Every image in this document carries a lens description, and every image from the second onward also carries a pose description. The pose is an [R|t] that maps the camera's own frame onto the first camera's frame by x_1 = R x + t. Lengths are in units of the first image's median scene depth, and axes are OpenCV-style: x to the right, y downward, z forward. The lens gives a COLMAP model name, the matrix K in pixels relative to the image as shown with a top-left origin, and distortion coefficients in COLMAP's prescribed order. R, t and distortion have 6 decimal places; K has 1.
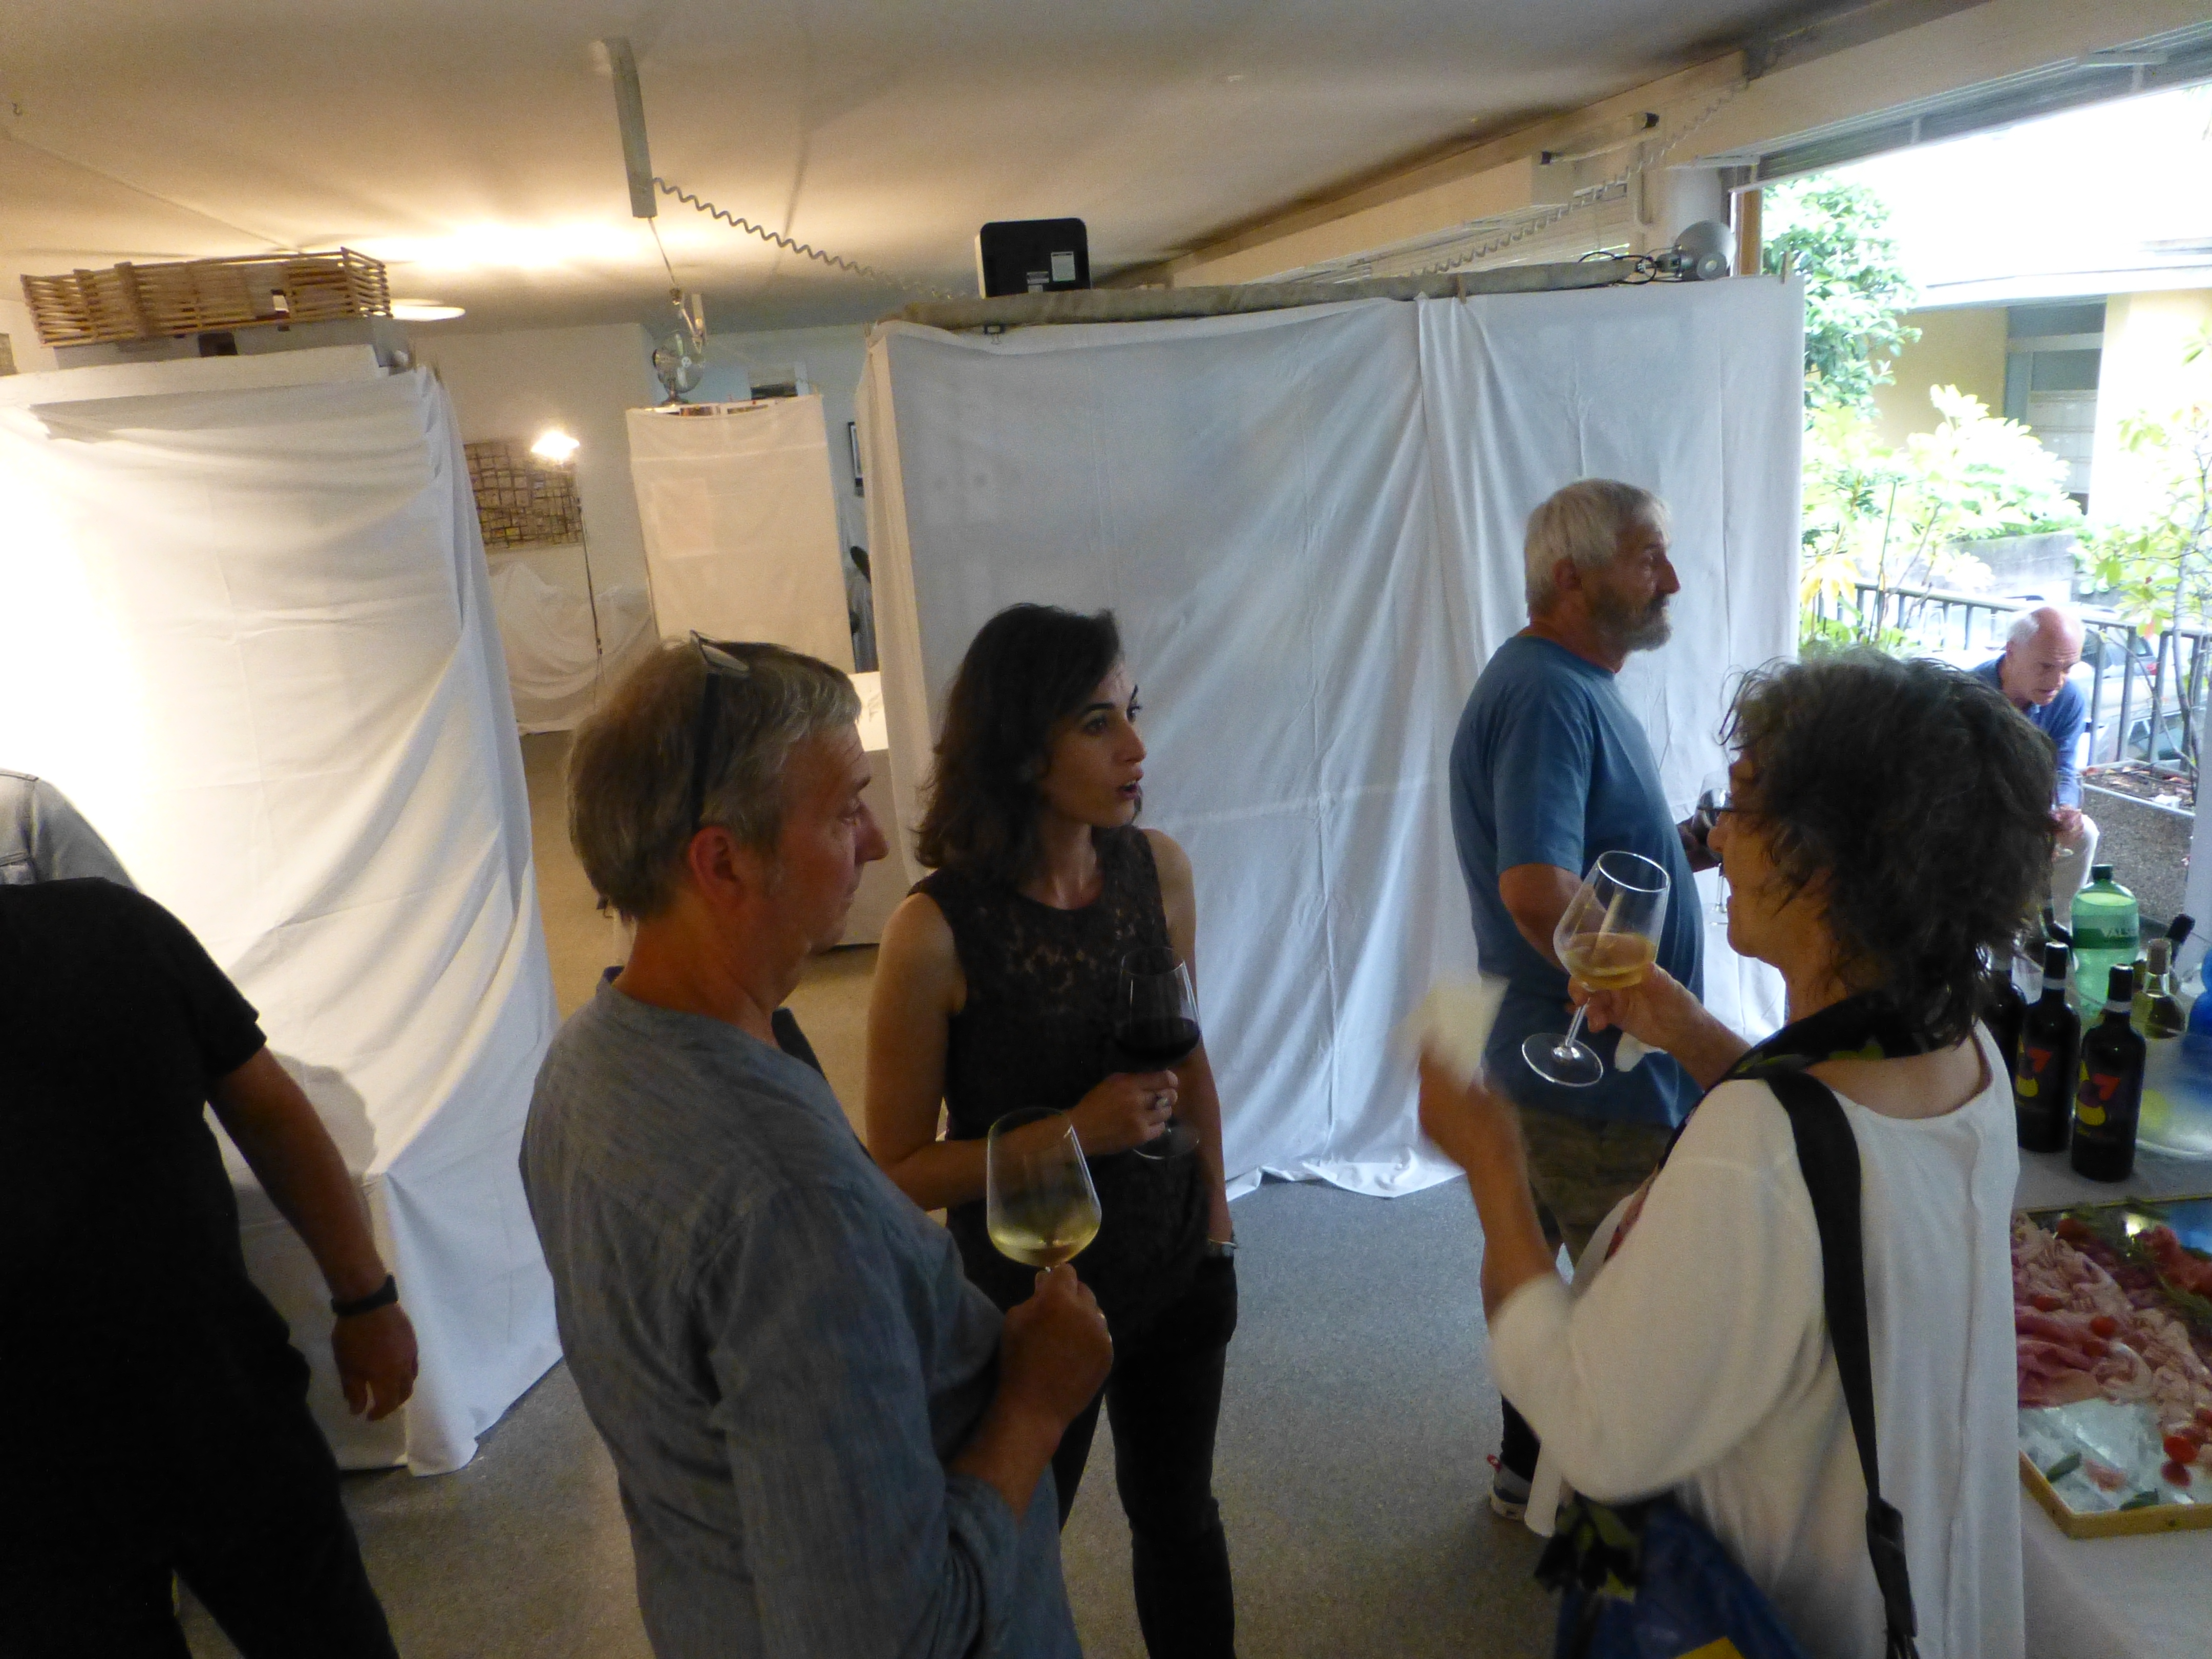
lens RADIAL K [[1587.4, 0, 1097.4], [0, 1587.4, 822.9], [0, 0, 1]] dist [-0.027734, 0.001772]
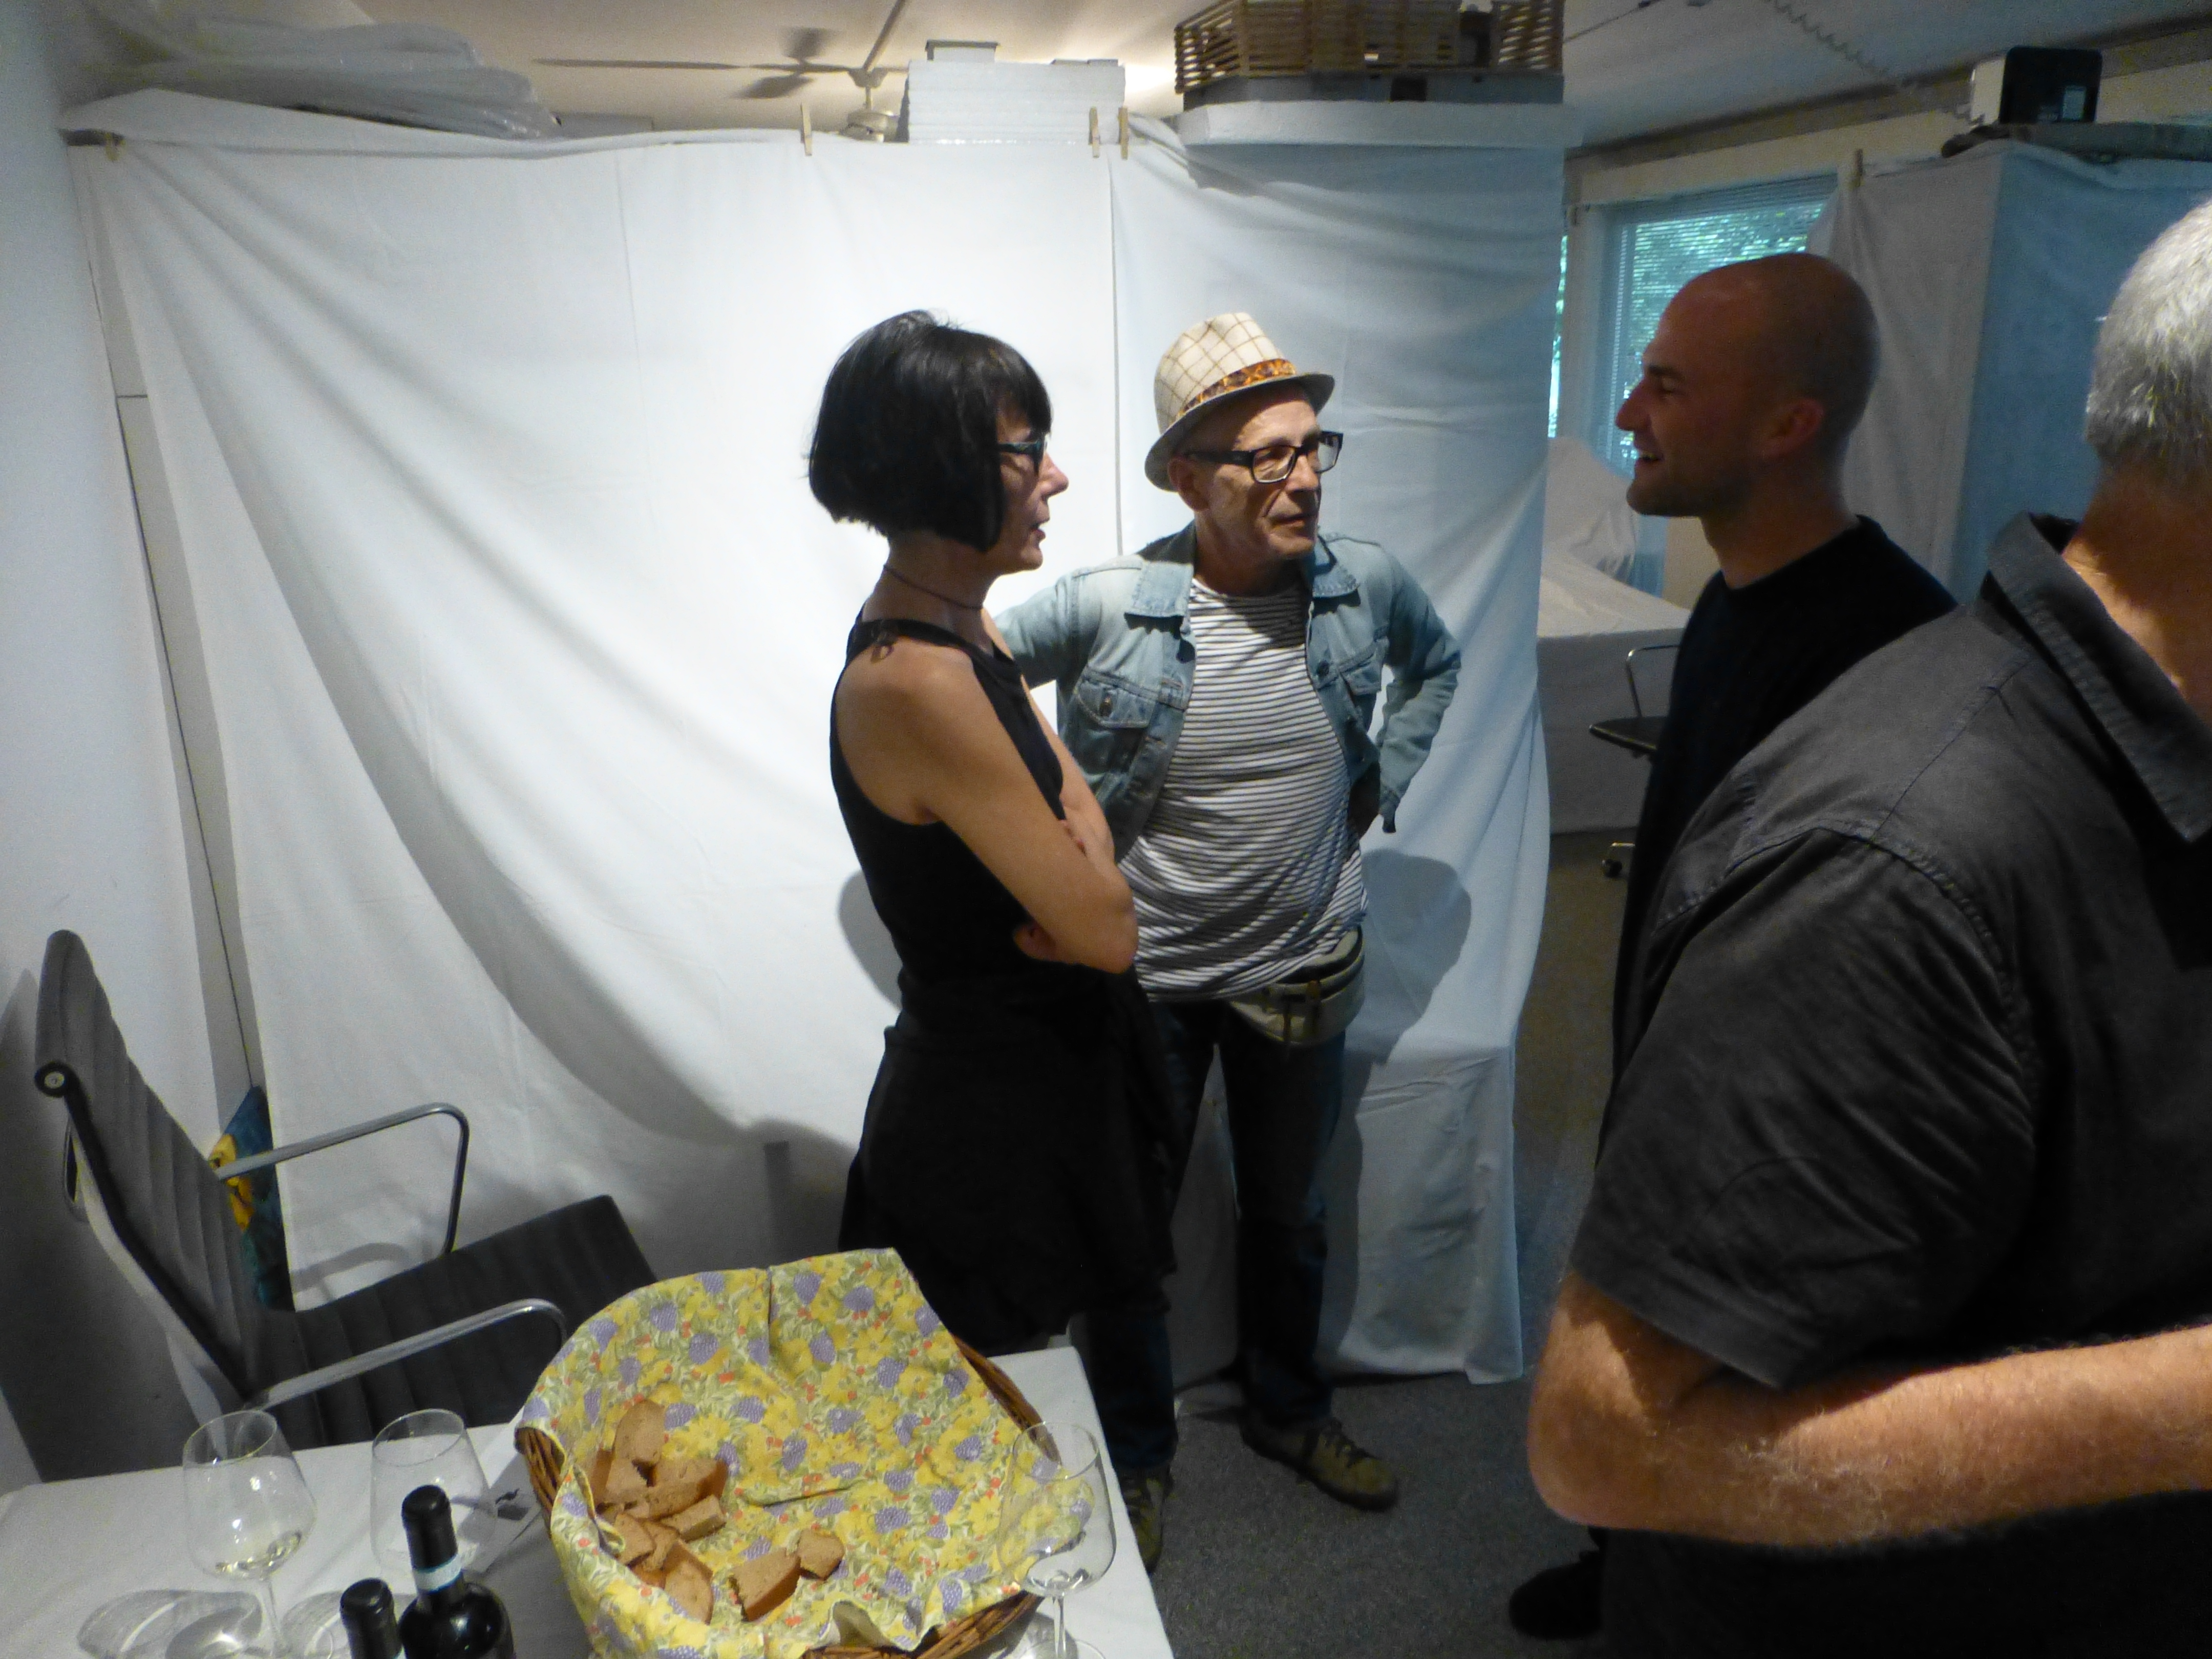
lens RADIAL K [[1587.4, 0, 1120.4], [0, 1587.4, 821.3], [0, 0, 1]] dist [-0.027734, 0.001772]
pose [[0.998066, 0.062127, 0.002260, -0.651759], [-0.062168, 0.997262, 0.040037, 0.070284], [0.000233, -0.040100, 0.999196, 0.099431]]
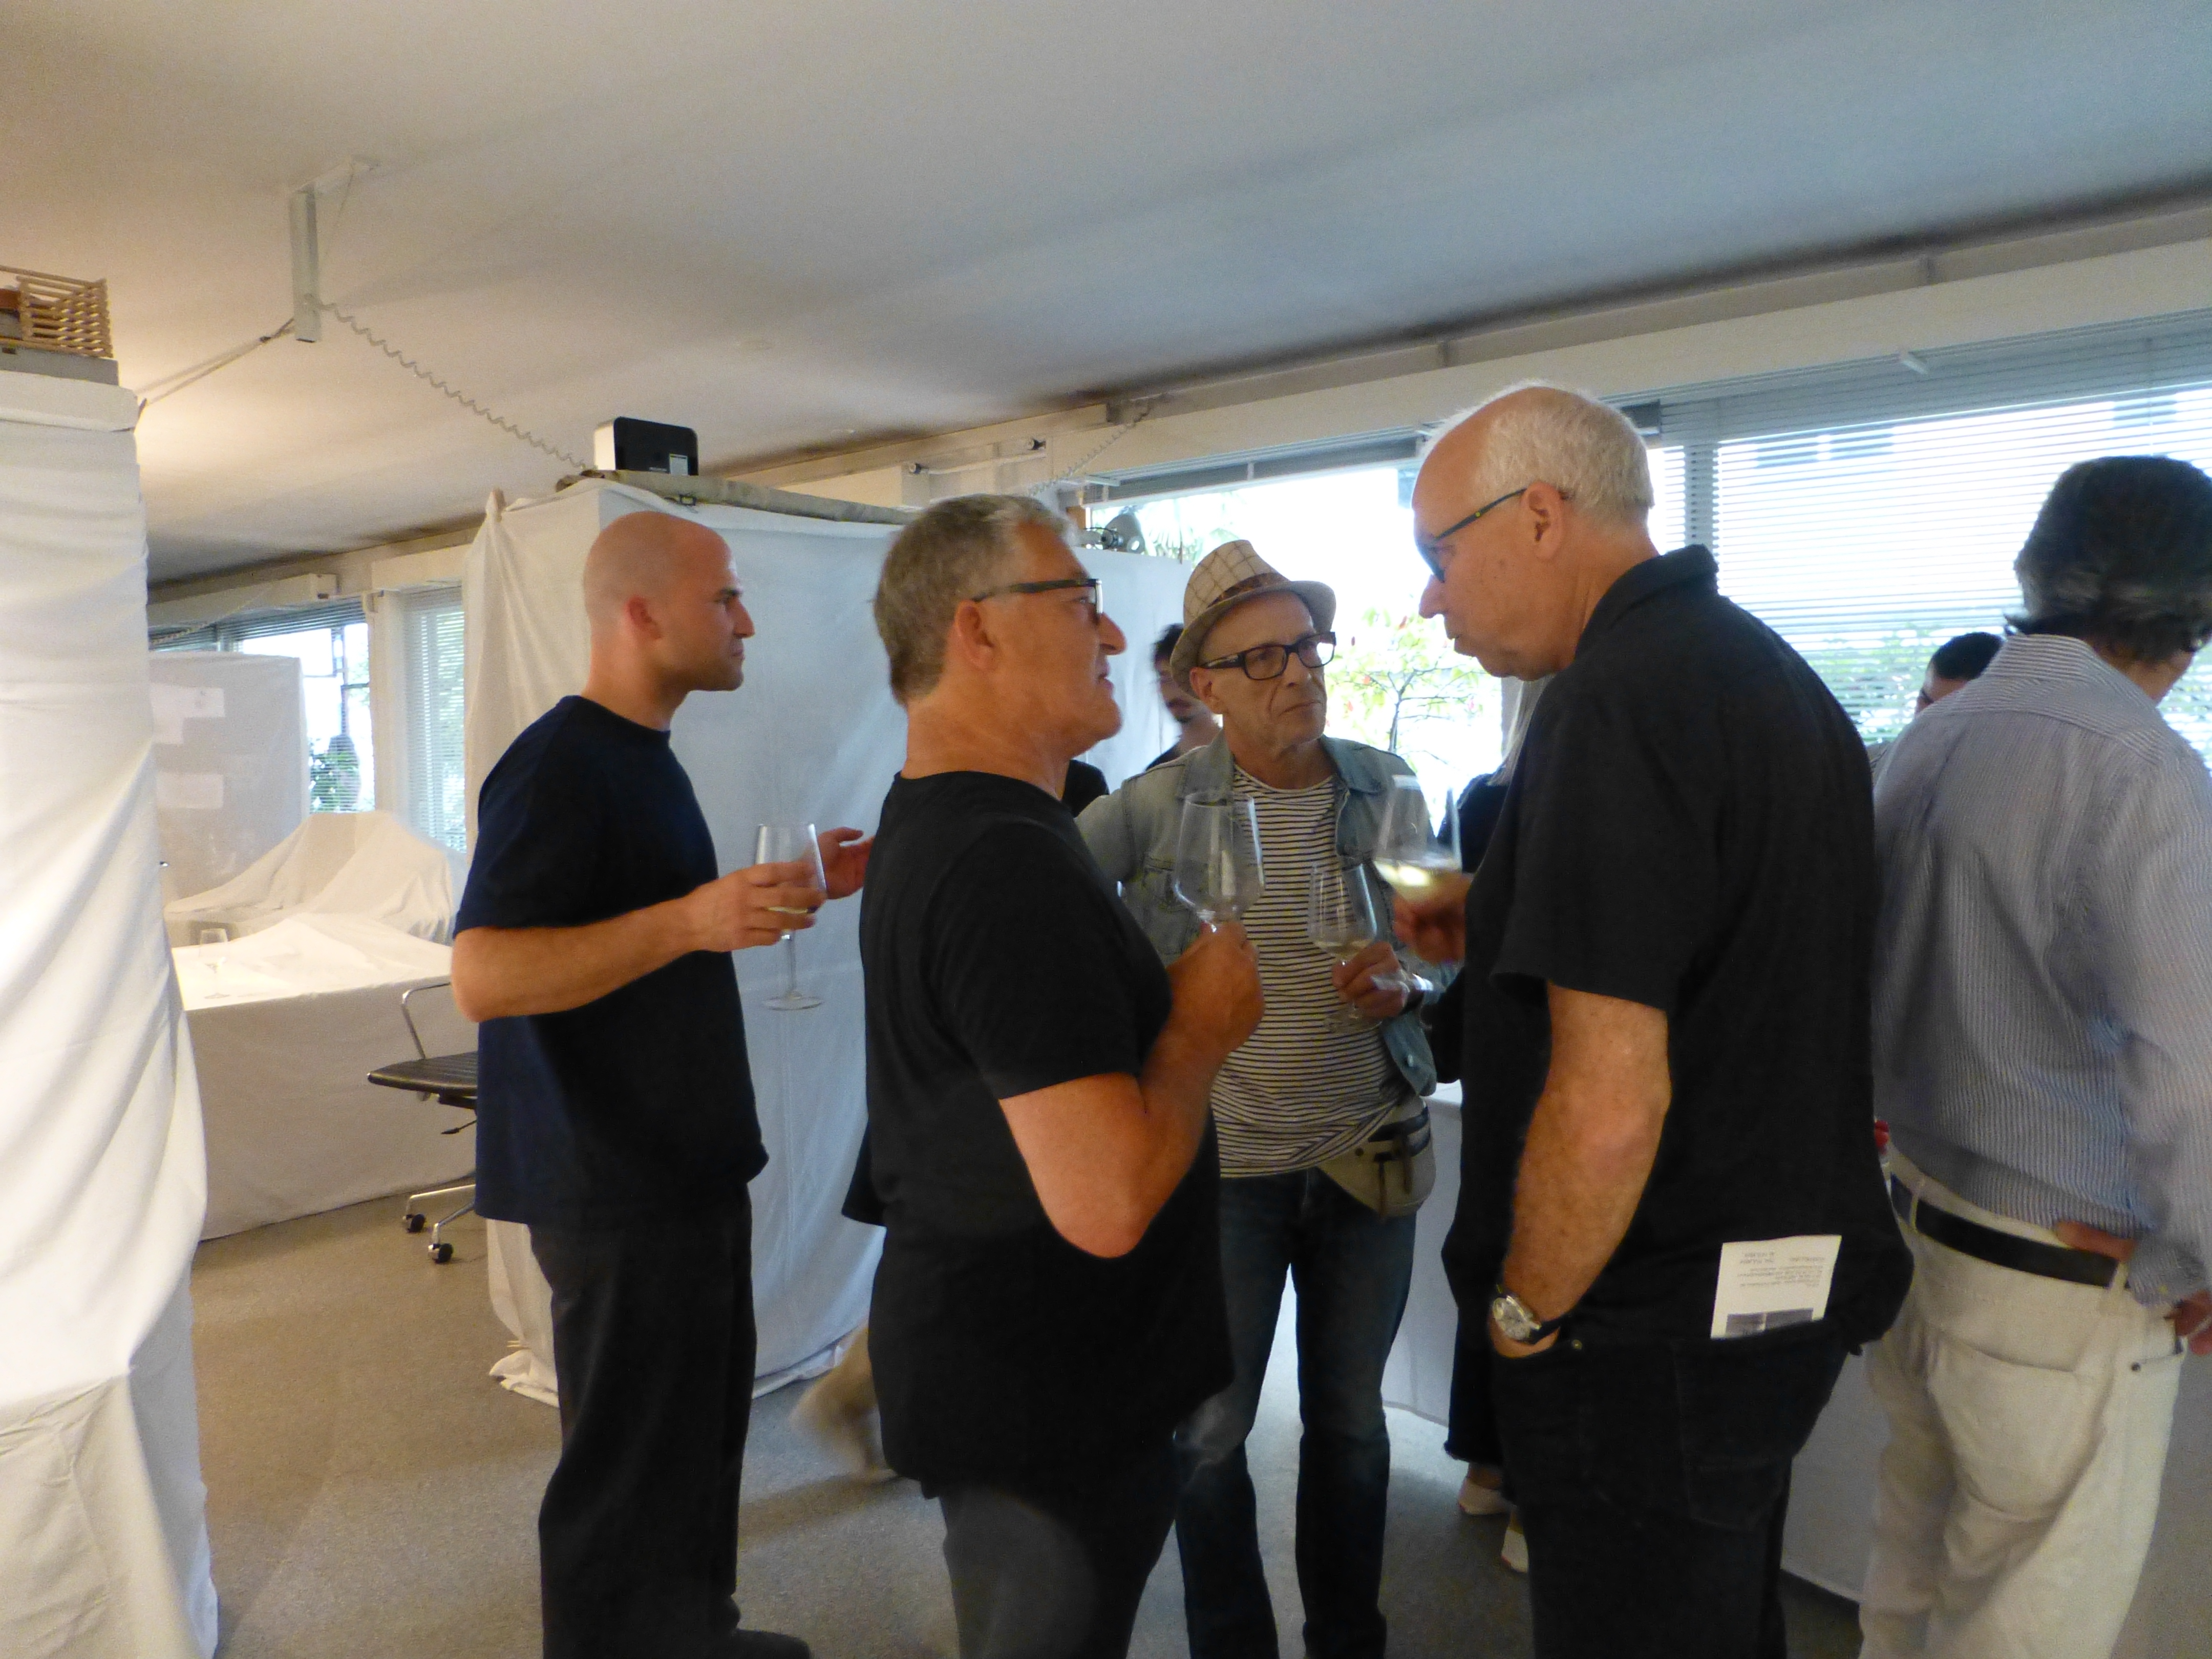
lens RADIAL K [[1587.4, 0, 1126.2], [0, 1587.4, 823.6], [0, 0, 1]] dist [-0.027734, 0.001772]
pose [[0.796002, 0.025273, 0.604766, -0.512431], [0.115779, 0.974323, -0.193107, 0.159523], [-0.594117, 0.223733, 0.772637, 0.035959]]
